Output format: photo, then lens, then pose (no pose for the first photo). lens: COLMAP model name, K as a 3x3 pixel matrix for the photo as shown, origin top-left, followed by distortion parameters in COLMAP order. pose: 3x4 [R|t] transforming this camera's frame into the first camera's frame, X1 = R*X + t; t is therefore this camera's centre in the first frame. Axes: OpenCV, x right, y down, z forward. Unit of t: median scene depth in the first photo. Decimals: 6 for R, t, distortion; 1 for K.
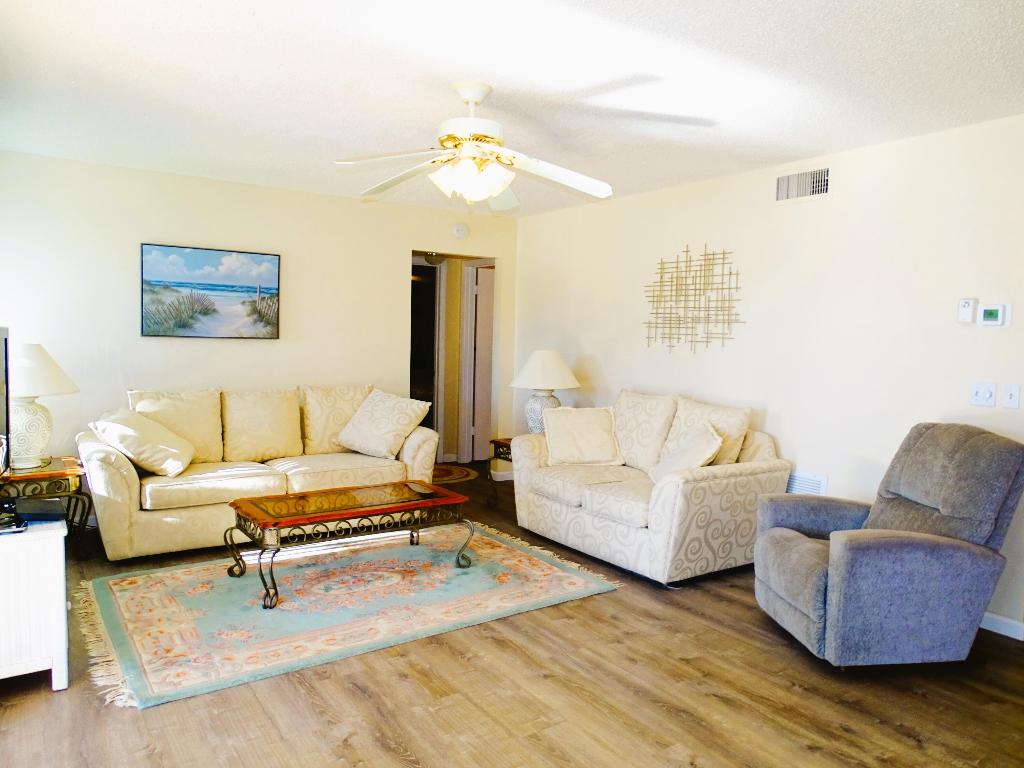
lens RADIAL K [[730.7, 0, 516.7], [0, 730.7, 383.2], [0, 0, 1]] dist [-0.001179, 0.009348]
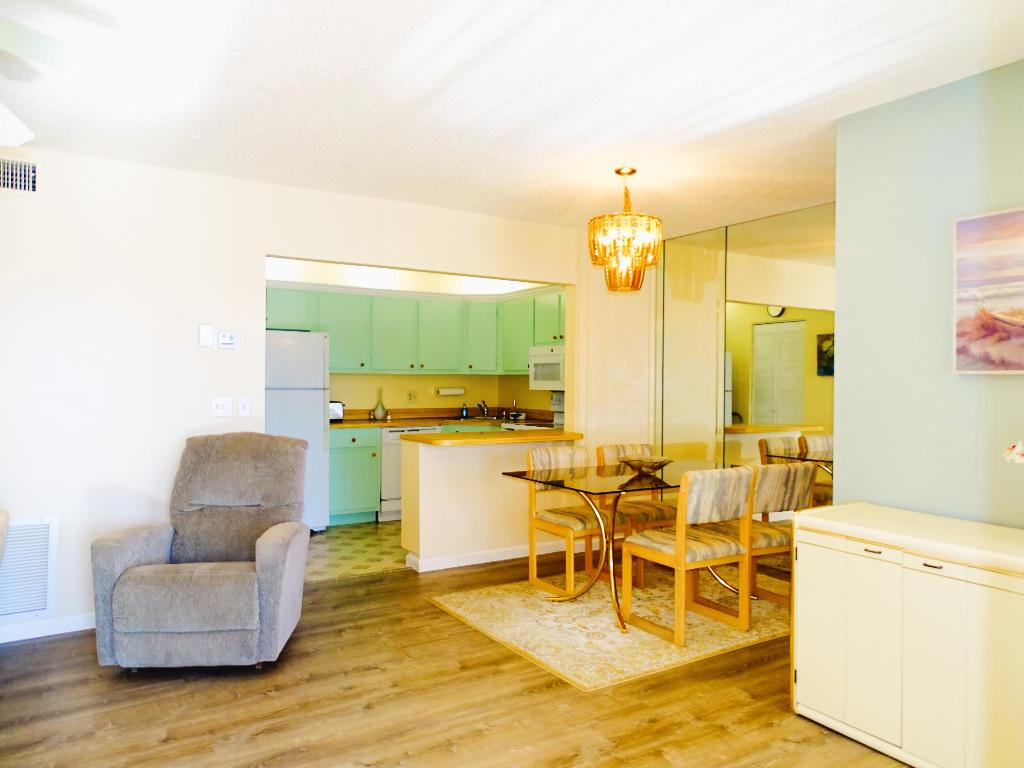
lens RADIAL K [[730.7, 0, 517.1], [0, 730.7, 384.5], [0, 0, 1]] dist [-0.001179, 0.009348]
pose [[0.035449, -0.026134, 0.999030, -0.454681], [0.064321, 0.997645, 0.023815, -0.018311], [-0.997299, 0.063415, 0.037047, 0.418812]]
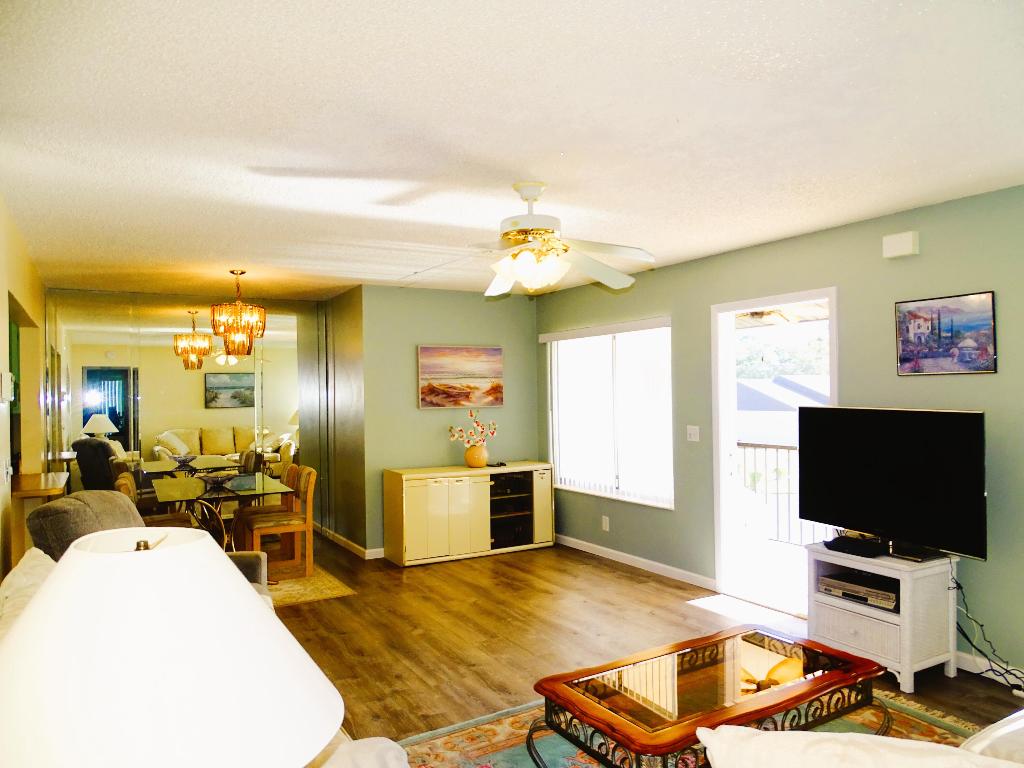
lens RADIAL K [[730.7, 0, 520.7], [0, 730.7, 384.1], [0, 0, 1]] dist [-0.001179, 0.009348]
pose [[-0.997349, -0.004829, 0.072601, -0.103170], [-0.000425, 0.998165, 0.060545, -0.143667], [-0.072760, 0.060354, -0.995522, 1.681004]]
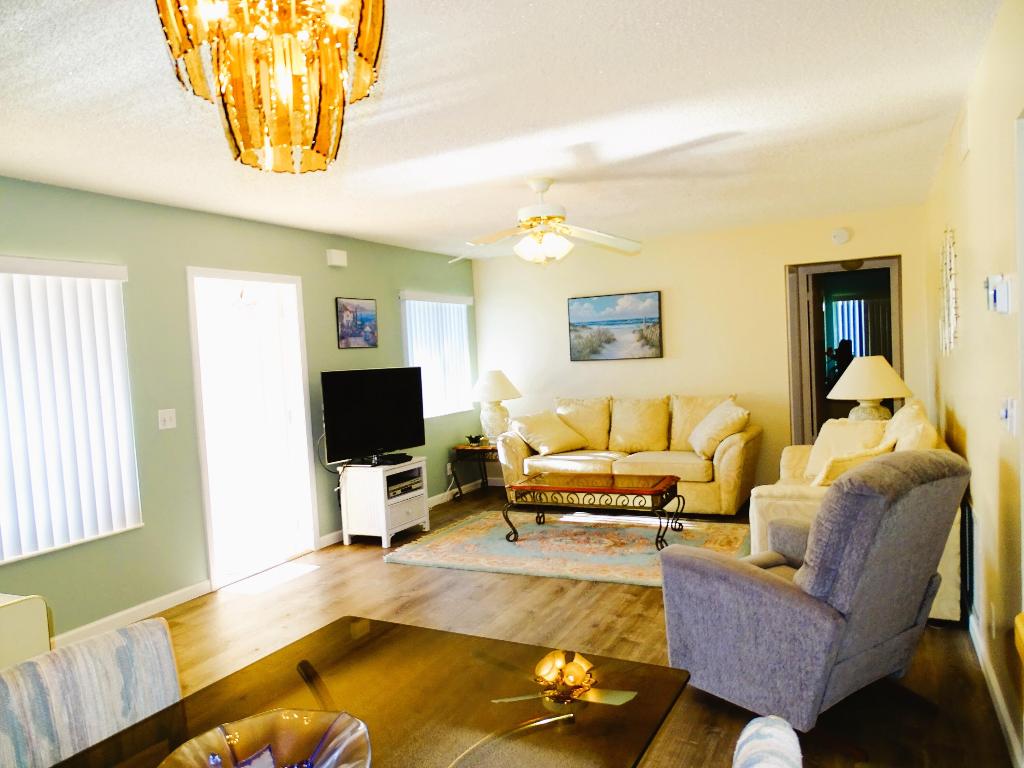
lens RADIAL K [[730.7, 0, 517.7], [0, 730.7, 387.2], [0, 0, 1]] dist [-0.001179, 0.009348]
pose [[0.488993, -0.005359, -0.872272, 0.891140], [0.006630, 0.999975, -0.002426, -0.011282], [0.872263, -0.004597, 0.489016, 0.230725]]
